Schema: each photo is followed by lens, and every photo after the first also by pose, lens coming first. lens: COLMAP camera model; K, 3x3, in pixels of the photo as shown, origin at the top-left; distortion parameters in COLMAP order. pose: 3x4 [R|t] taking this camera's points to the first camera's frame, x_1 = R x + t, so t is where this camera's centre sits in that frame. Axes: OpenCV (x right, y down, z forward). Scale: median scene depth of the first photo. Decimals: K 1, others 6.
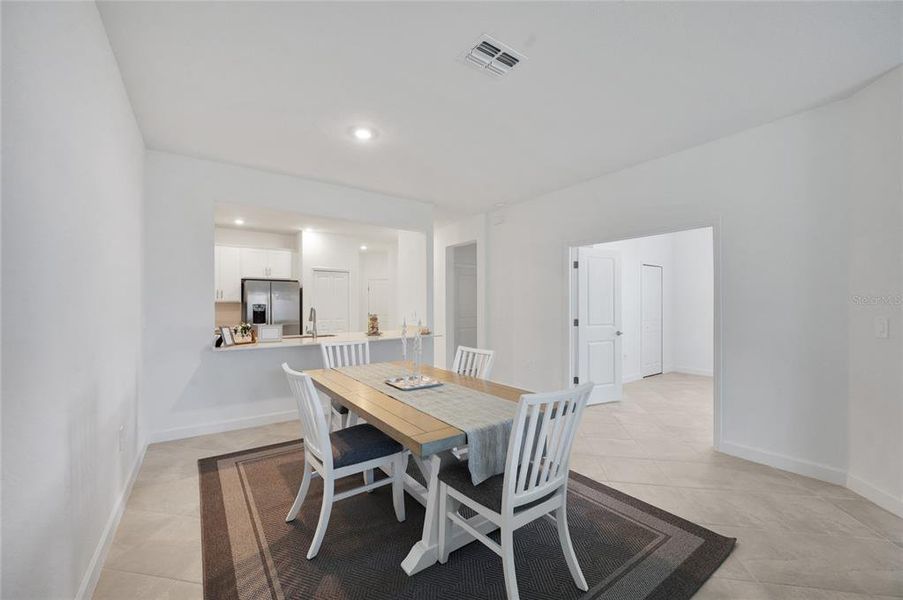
lens RADIAL K [[356.0, 0, 452.4], [0, 356.0, 304.6], [0, 0, 1]] dist [-0.000340, 0.000031]
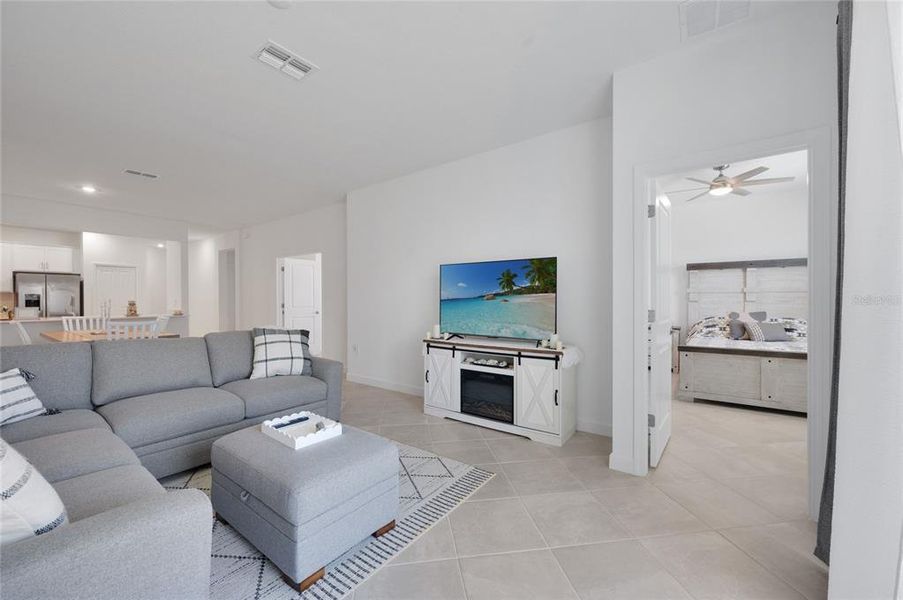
lens RADIAL K [[361.6, 0, 445.4], [0, 361.6, 301.3], [0, 0, 1]] dist [0.011612, -0.000178]
pose [[0.958752, -0.000089, 0.284242, 0.406590], [-0.000968, 0.999993, 0.003576, 0.017031], [-0.284241, -0.003704, 0.958746, -0.527300]]
